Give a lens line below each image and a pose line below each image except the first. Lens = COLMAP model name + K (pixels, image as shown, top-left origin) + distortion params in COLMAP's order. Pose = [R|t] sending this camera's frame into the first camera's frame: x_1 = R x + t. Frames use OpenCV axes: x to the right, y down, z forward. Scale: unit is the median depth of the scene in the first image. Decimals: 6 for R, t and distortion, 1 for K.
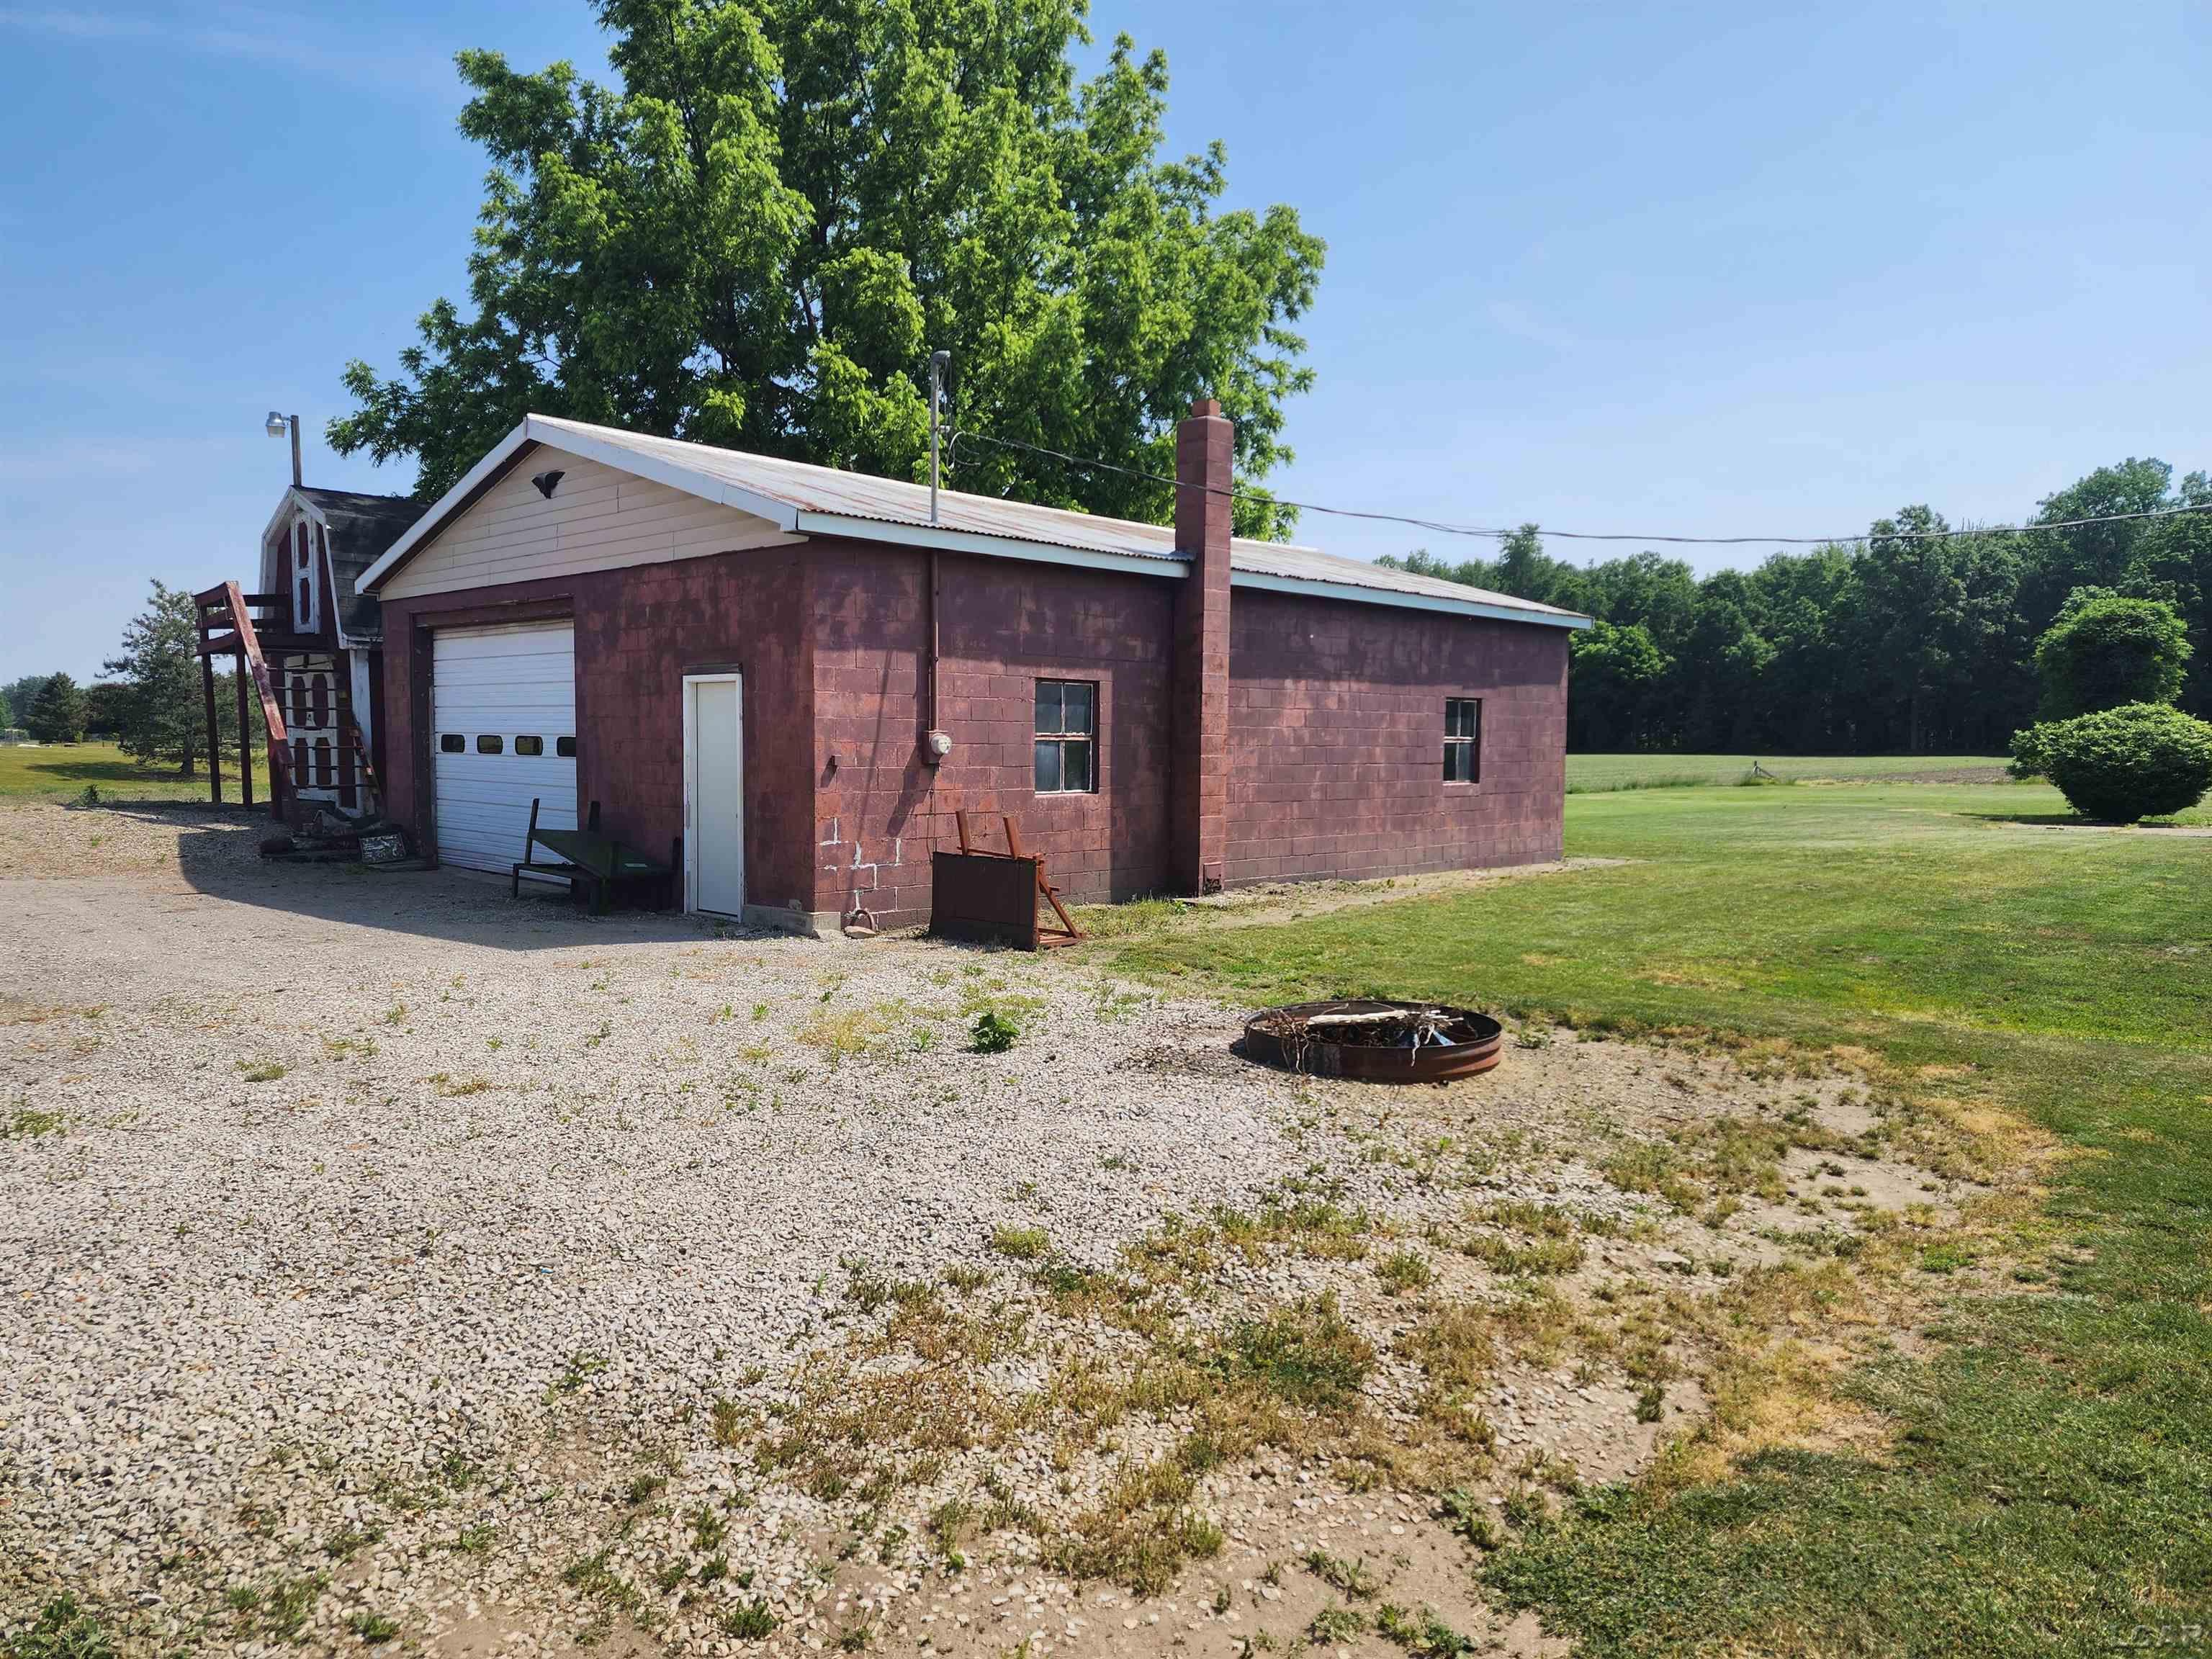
lens RADIAL K [[1448.5, 0, 1109.9], [0, 1448.5, 871.6], [0, 0, 1]] dist [0.099438, -0.092358]
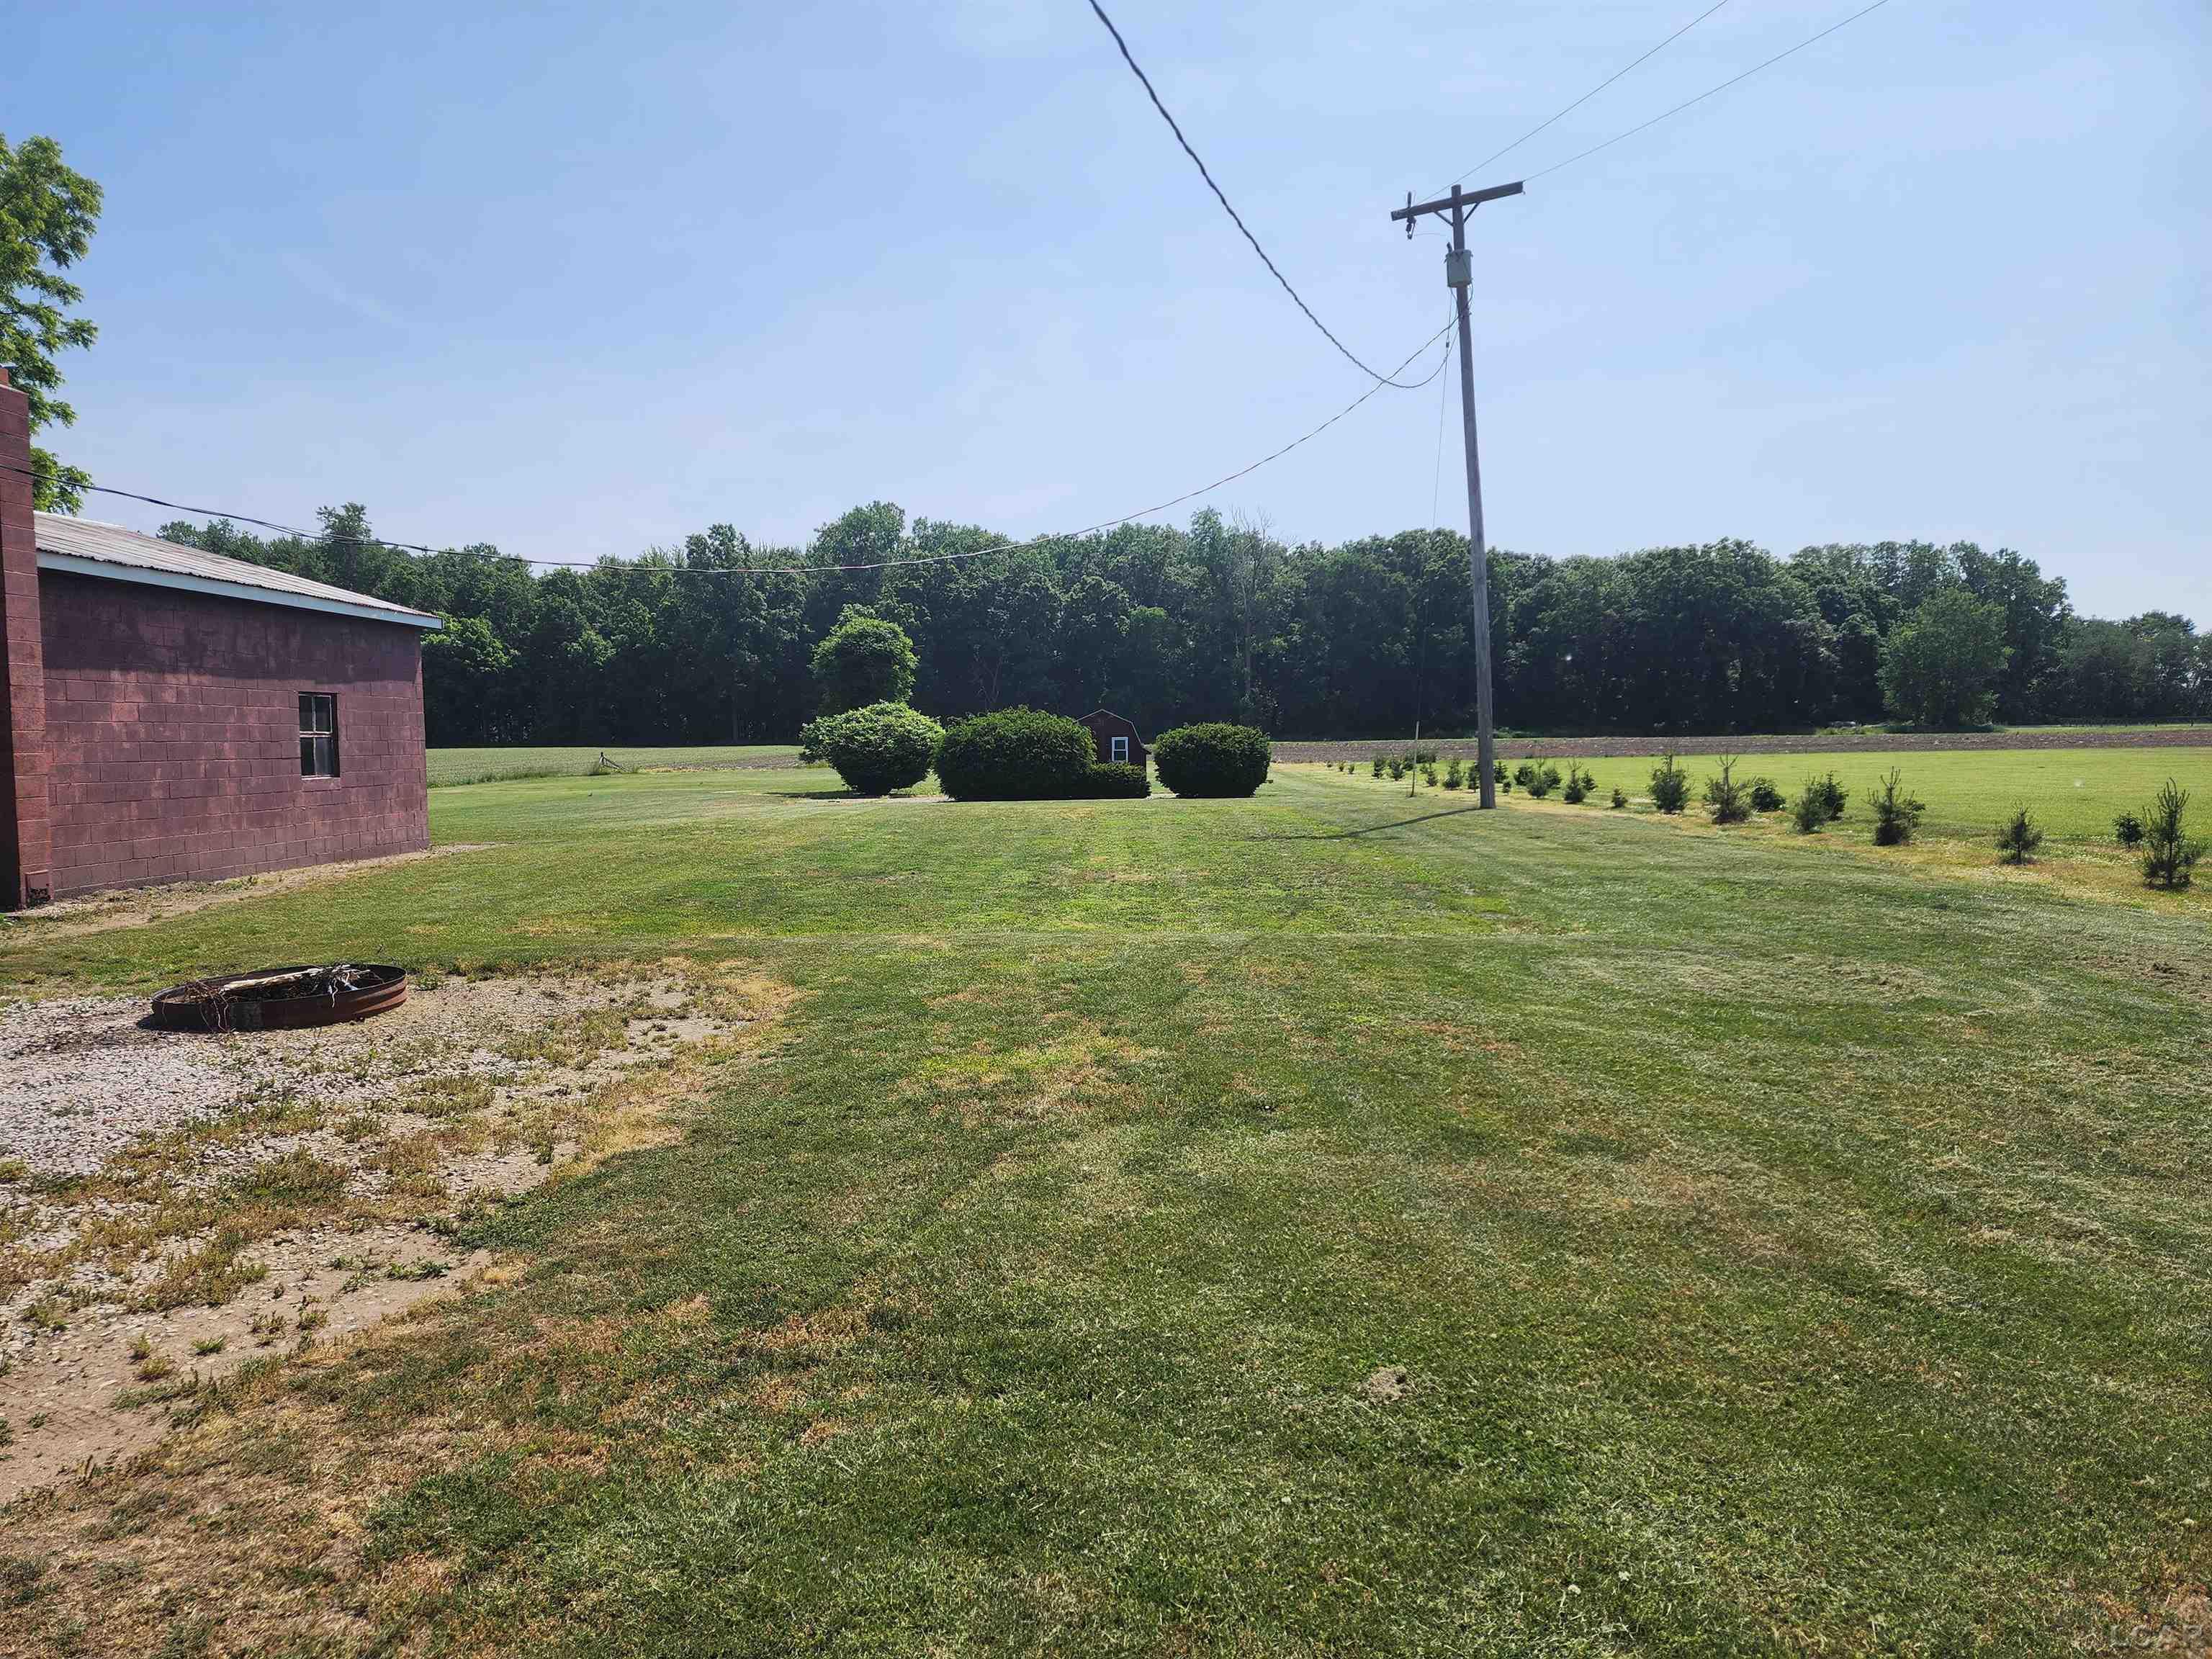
lens RADIAL K [[1475.0, 0, 1106.0], [0, 1475.0, 829.5], [0, 0, 1]] dist [0.020929, -0.037182]
pose [[0.739019, -0.055044, 0.671432, -0.051987], [0.071489, 0.997437, 0.003084, 0.012384], [-0.669880, 0.045720, 0.741060, -0.131039]]
